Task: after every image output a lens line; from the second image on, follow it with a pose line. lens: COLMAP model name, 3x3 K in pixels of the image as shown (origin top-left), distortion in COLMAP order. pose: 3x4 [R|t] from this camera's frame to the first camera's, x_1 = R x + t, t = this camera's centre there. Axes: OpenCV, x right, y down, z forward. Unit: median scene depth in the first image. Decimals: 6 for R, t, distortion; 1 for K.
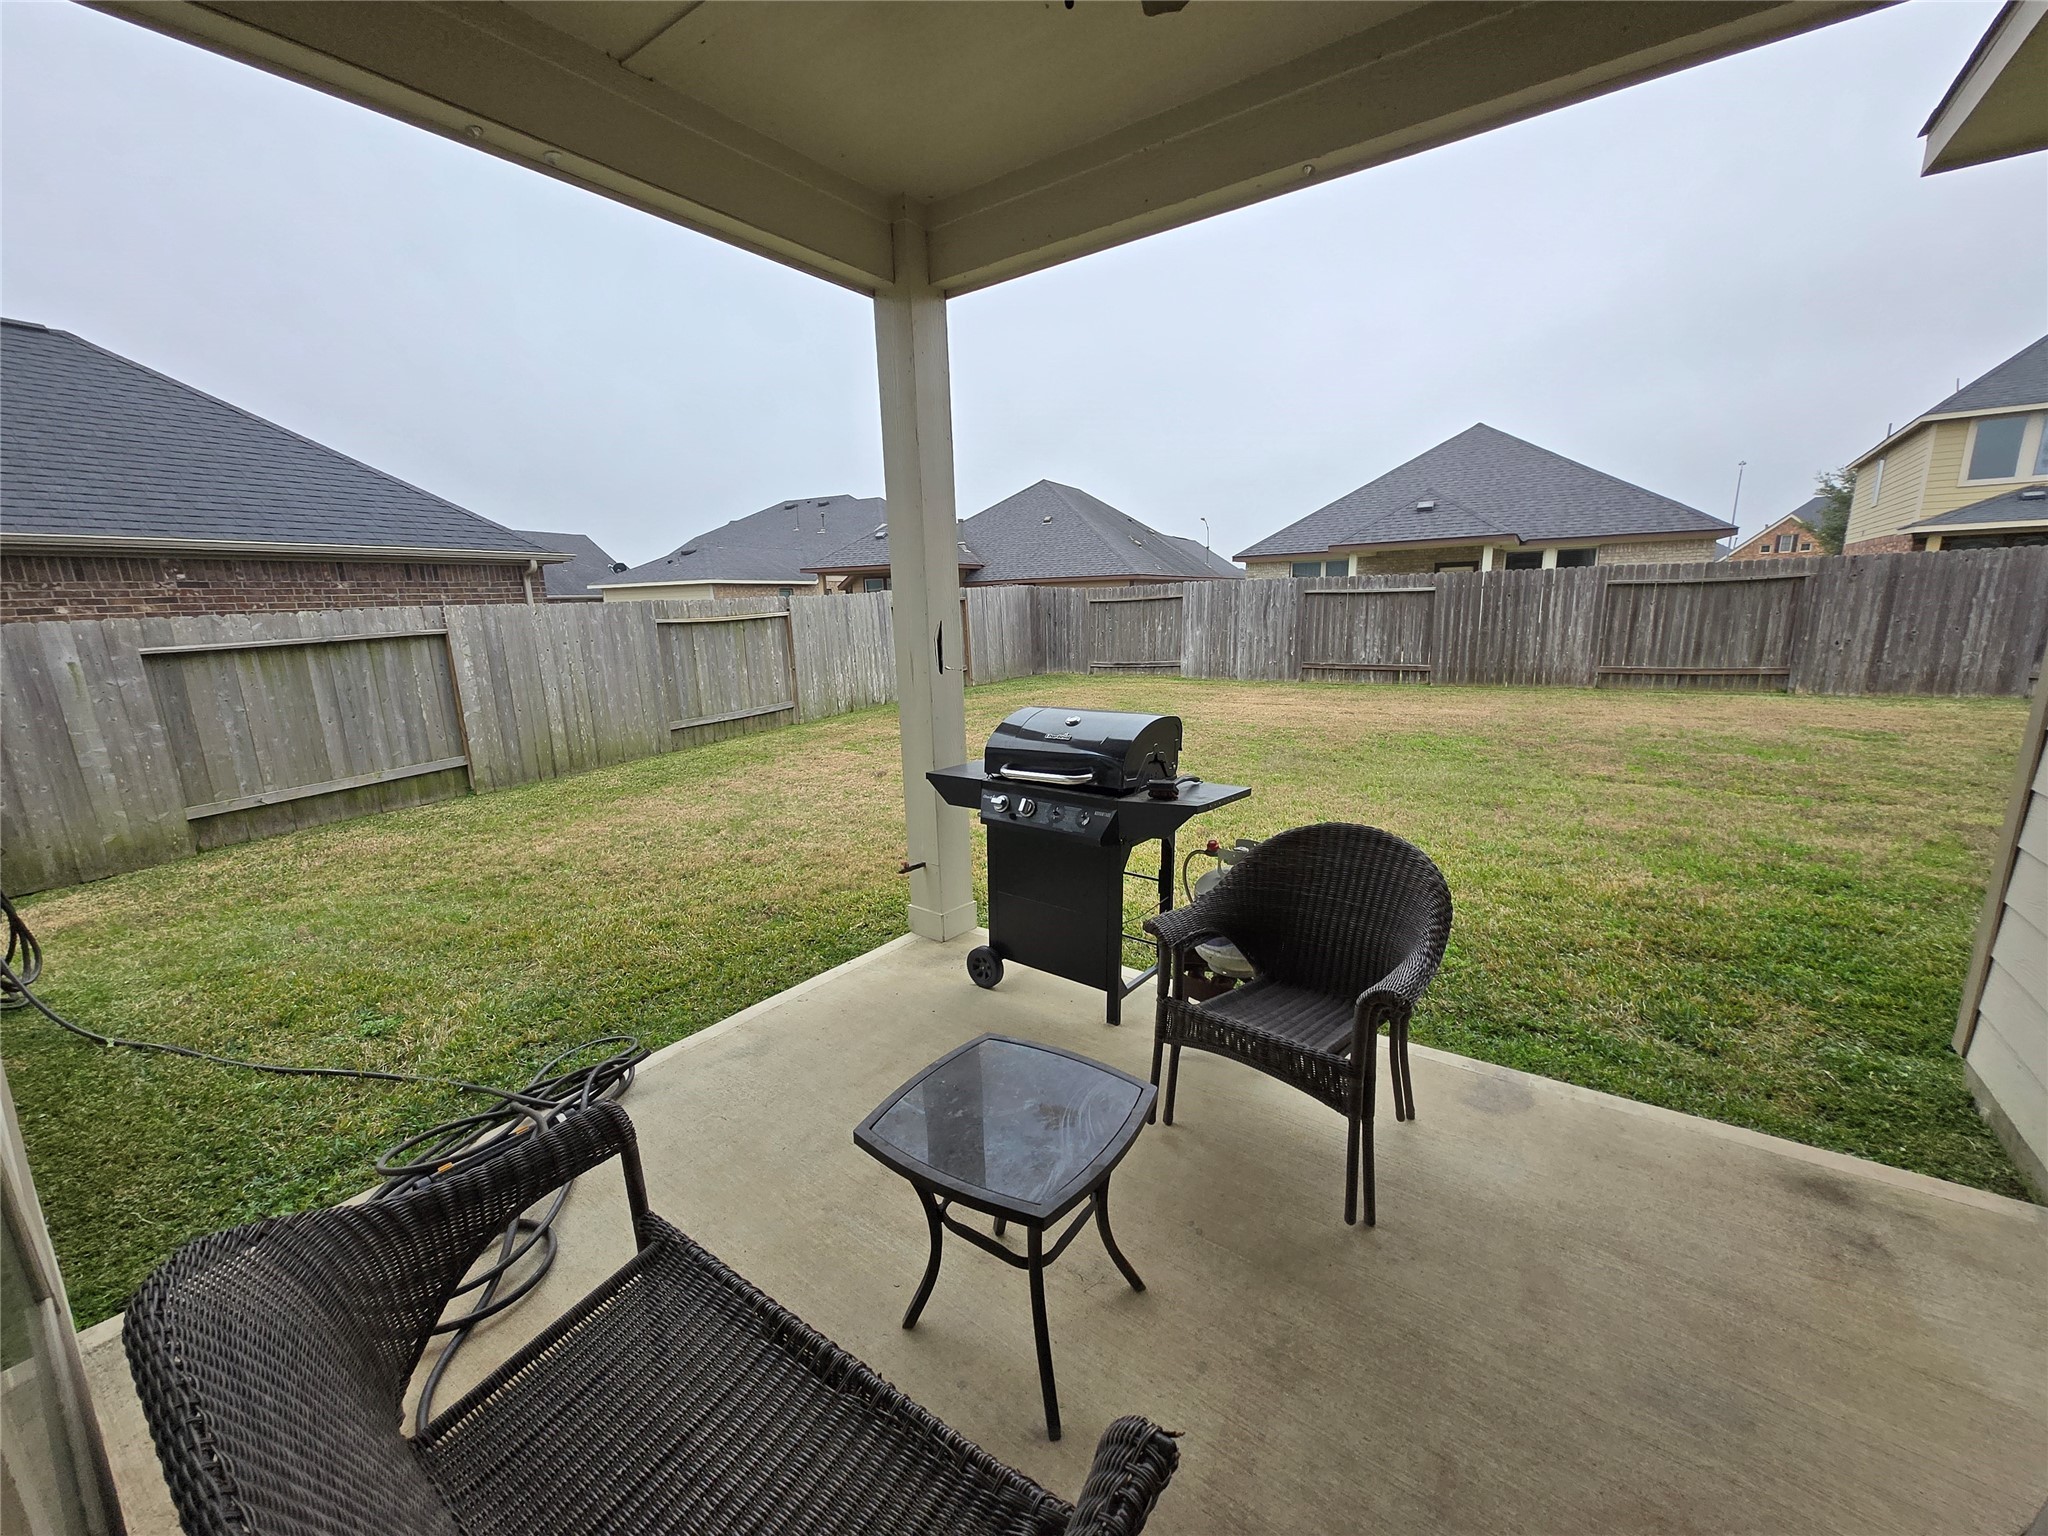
lens RADIAL K [[815.1, 0, 1011.0], [0, 815.1, 784.5], [0, 0, 1]] dist [-0.001896, -0.000532]
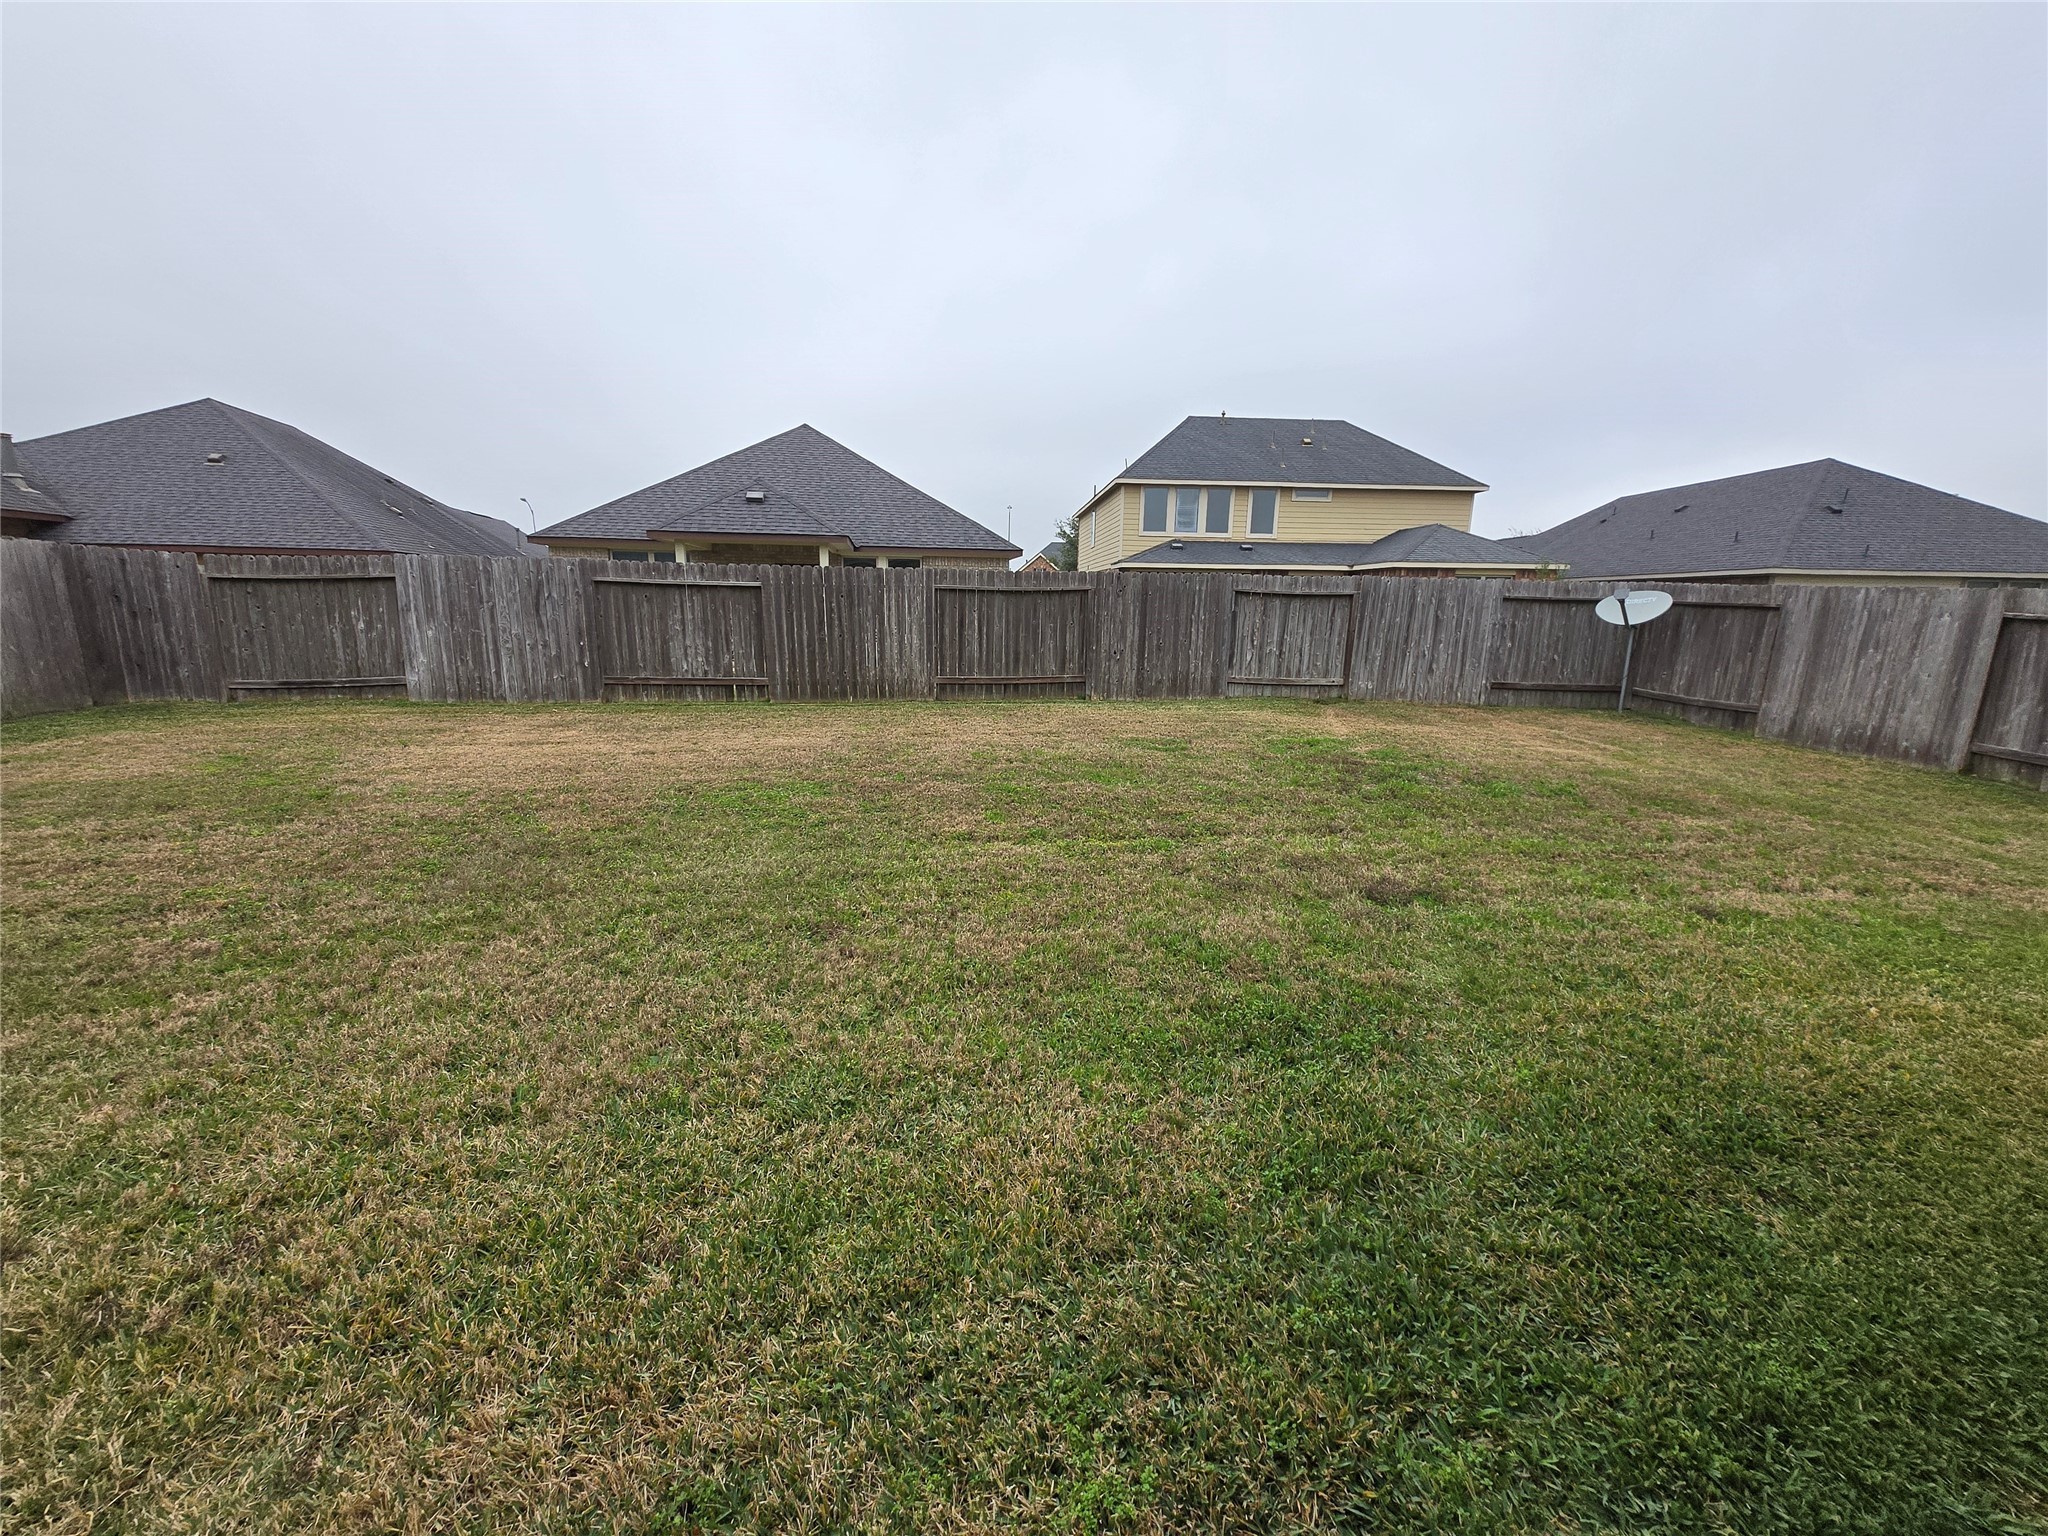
lens RADIAL K [[816.0, 0, 1024.0], [0, 816.0, 768.0], [0, 0, 1]] dist [-0.012020, -0.000138]
pose [[0.743047, -0.090493, 0.663093, 0.158737], [0.107738, 0.994067, 0.014932, -0.041761], [-0.660510, 0.060345, 0.748388, 0.227911]]
